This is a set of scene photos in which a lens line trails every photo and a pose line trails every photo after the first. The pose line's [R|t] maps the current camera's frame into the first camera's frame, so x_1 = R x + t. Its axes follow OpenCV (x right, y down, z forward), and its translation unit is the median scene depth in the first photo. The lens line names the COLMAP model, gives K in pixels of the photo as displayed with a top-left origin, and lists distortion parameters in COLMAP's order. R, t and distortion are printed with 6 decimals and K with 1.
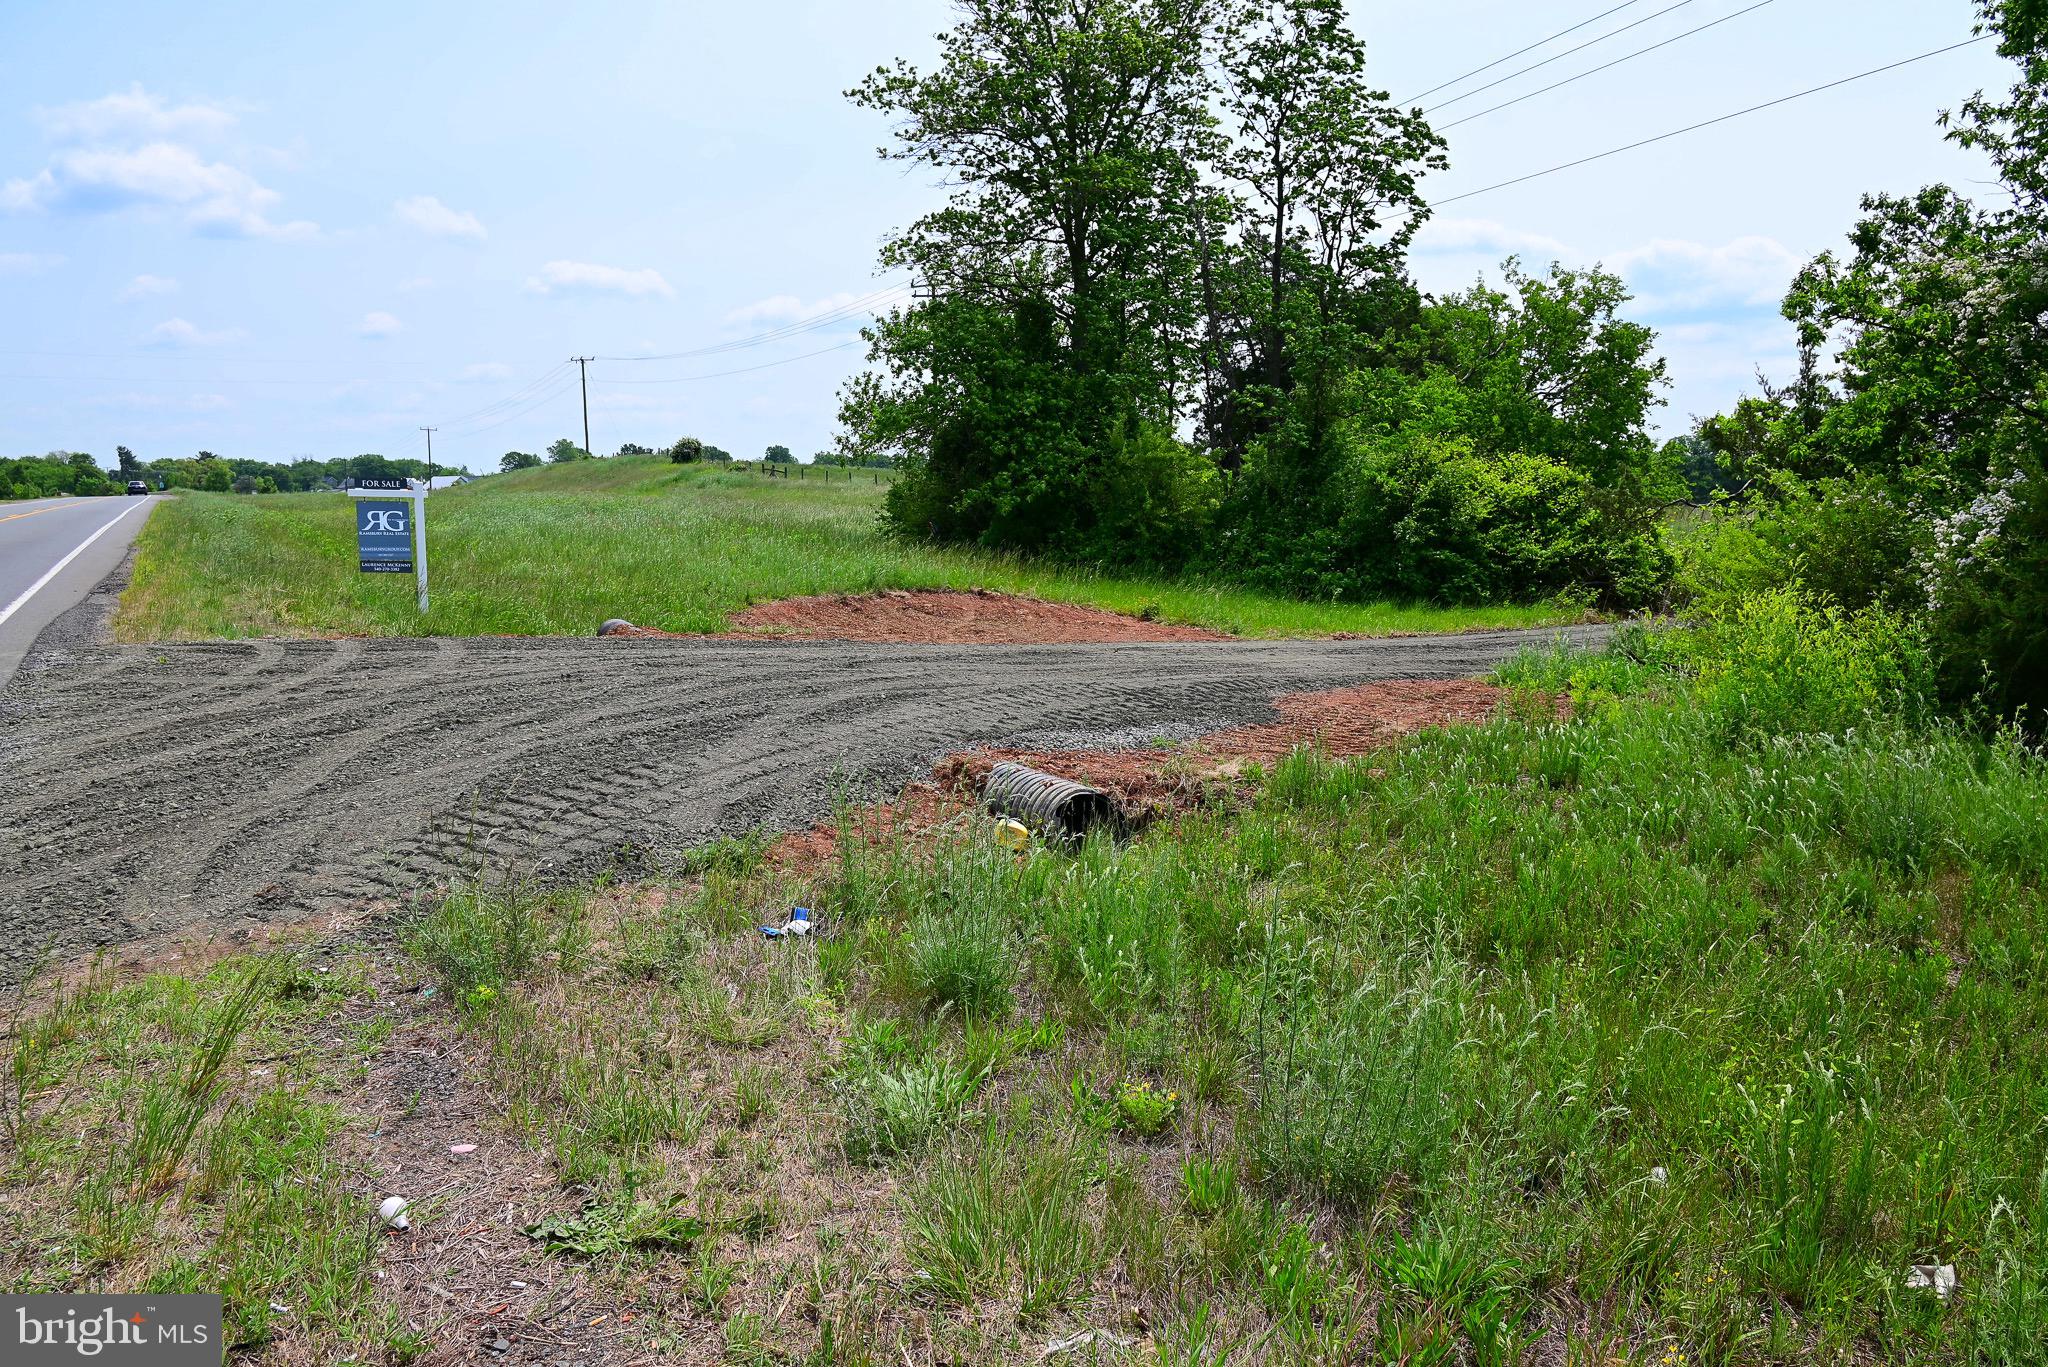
lens RADIAL K [[1351.7, 0, 1024.0], [0, 1351.7, 683.5], [0, 0, 1]] dist [-0.000615, -0.010291]
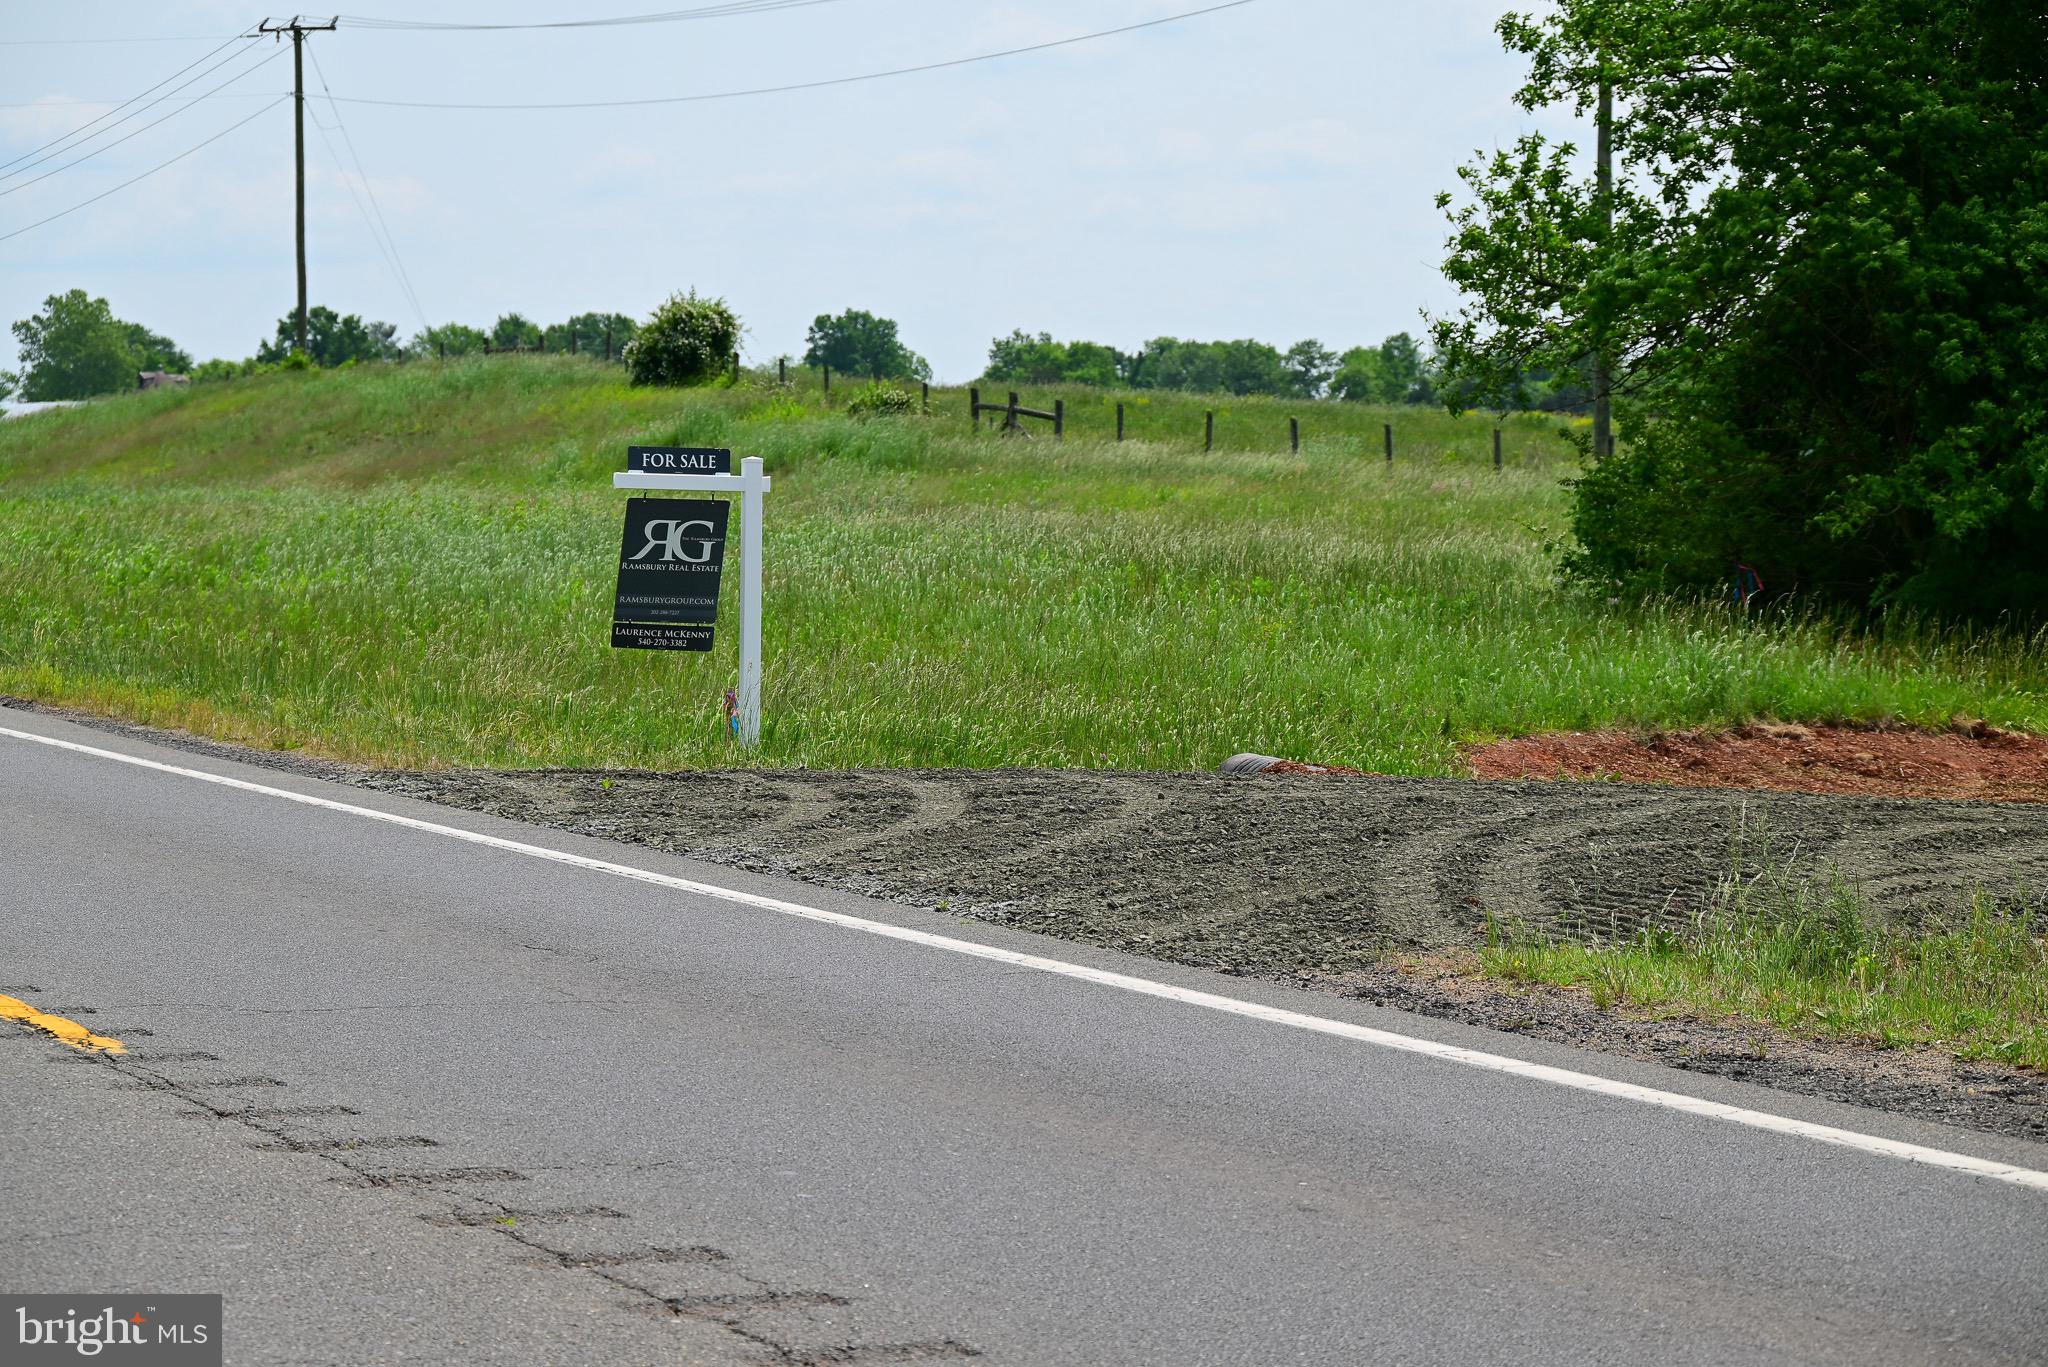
lens RADIAL K [[5174.0, 0, 1024.0], [0, 5174.0, 683.5], [0, 0, 1]] dist [-0.018607, -0.151520]
pose [[0.990887, 0.006711, -0.134529, -0.075889], [-0.020411, 0.994706, -0.100715, 0.055324], [0.133141, 0.102543, 0.985778, -0.382221]]
